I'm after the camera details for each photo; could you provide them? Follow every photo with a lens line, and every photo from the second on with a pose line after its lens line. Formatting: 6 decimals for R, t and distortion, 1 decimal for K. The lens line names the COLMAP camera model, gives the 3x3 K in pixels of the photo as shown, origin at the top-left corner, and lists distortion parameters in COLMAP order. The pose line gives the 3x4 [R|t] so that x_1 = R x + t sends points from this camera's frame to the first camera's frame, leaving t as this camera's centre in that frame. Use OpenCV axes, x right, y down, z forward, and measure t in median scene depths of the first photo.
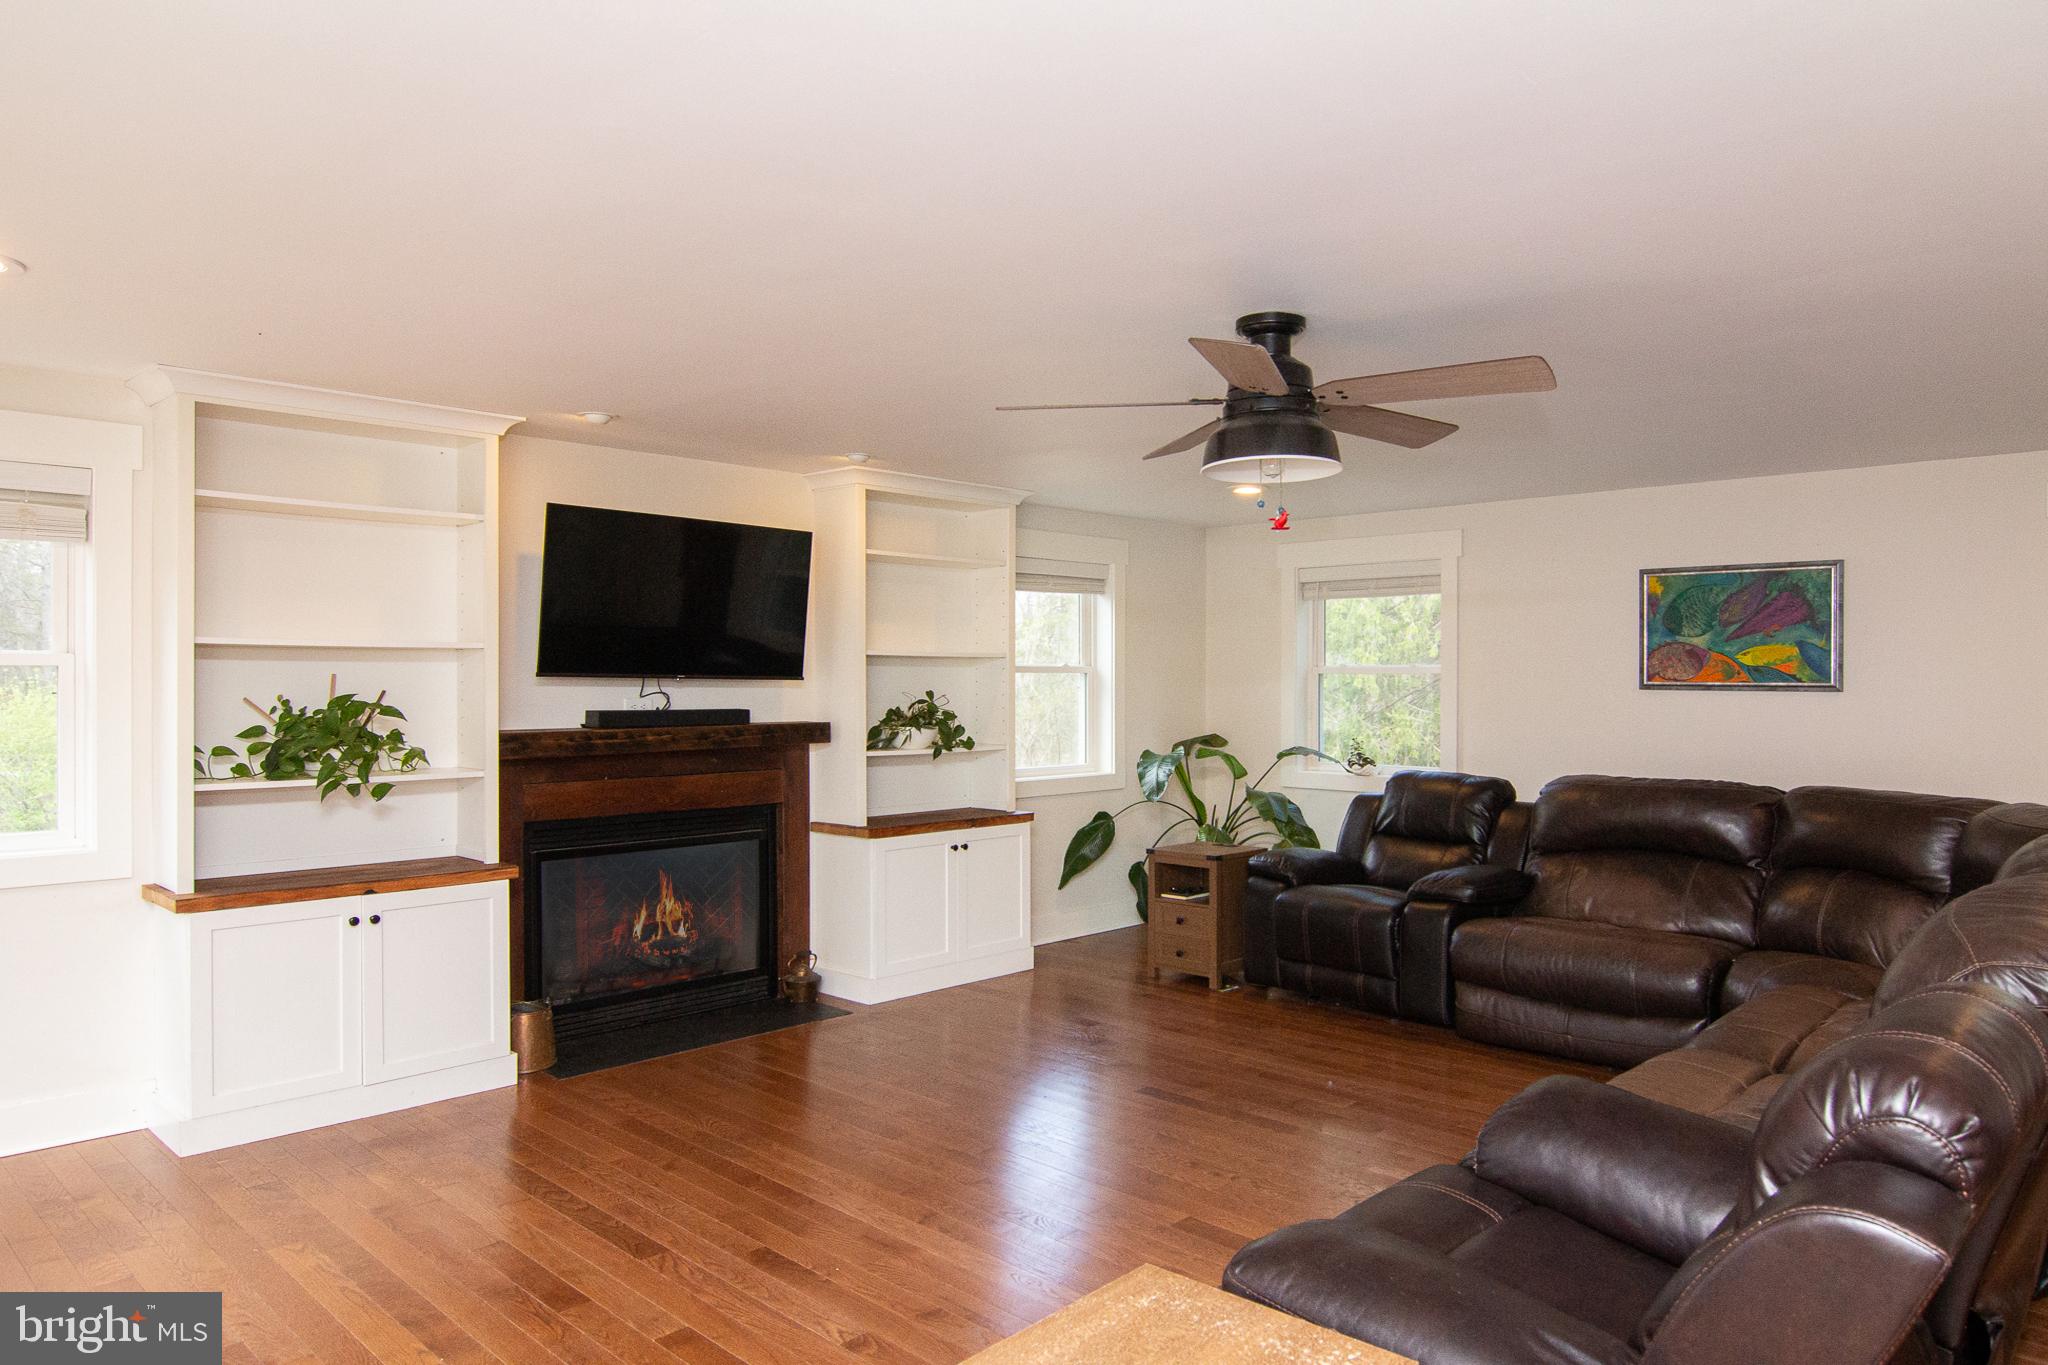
lens RADIAL K [[1185.6, 0, 1024.0], [0, 1185.6, 682.5], [0, 0, 1]] dist [-0.023773, -0.000887]
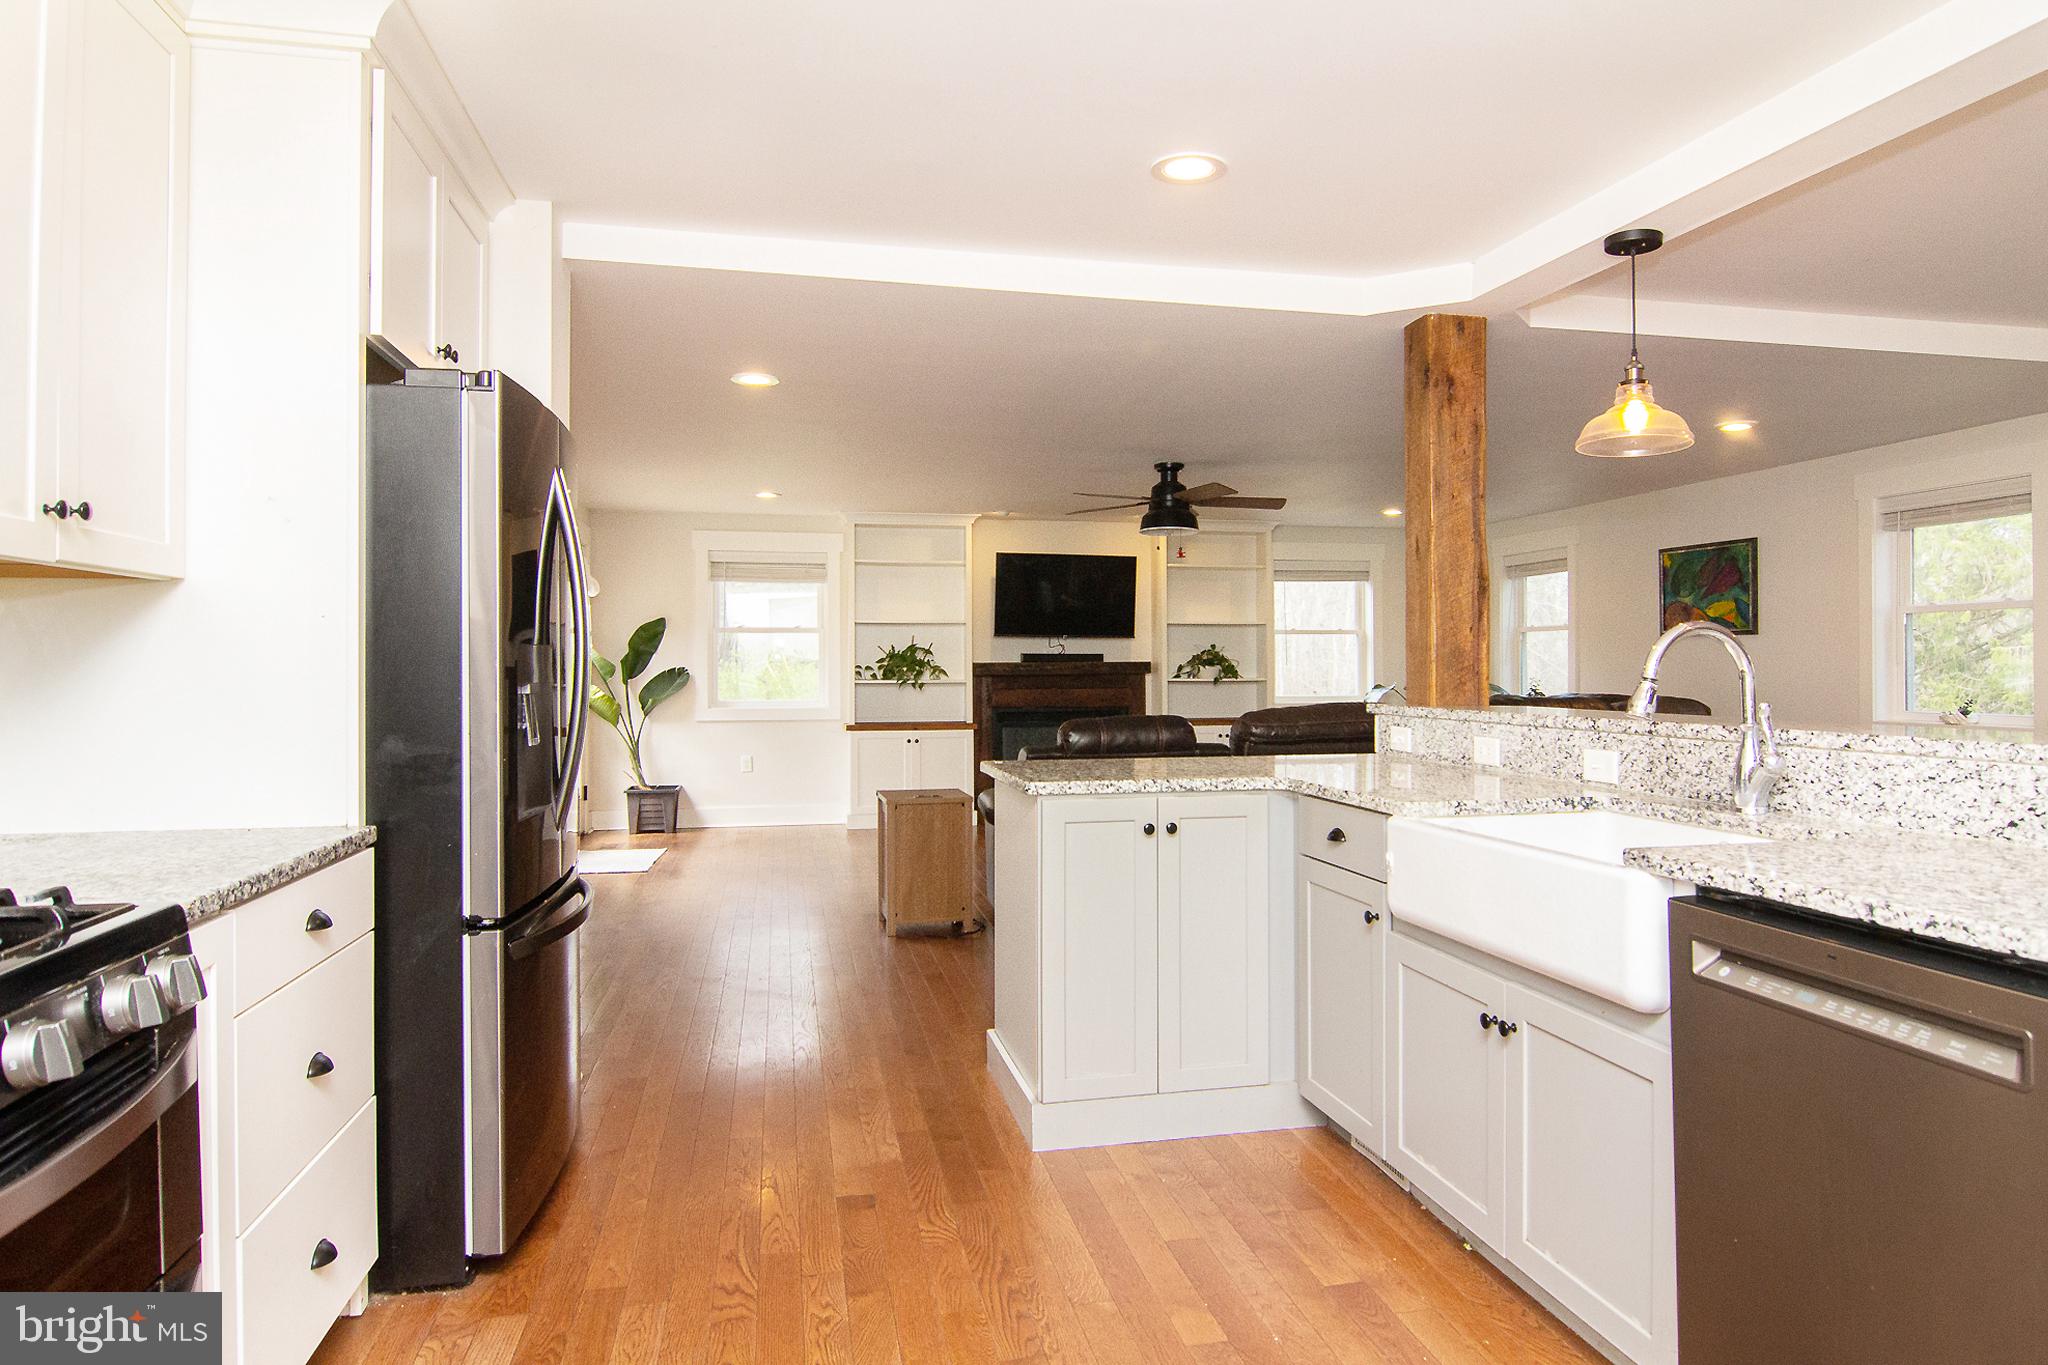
lens RADIAL K [[1203.7, 0, 1034.9], [0, 1203.7, 694.8], [0, 0, 1]] dist [-0.009811, -0.004095]
pose [[0.798321, 0.013623, -0.602079, 0.923276], [-0.001949, 0.999797, 0.020038, 0.055171], [0.602229, -0.014824, 0.798185, -0.654812]]
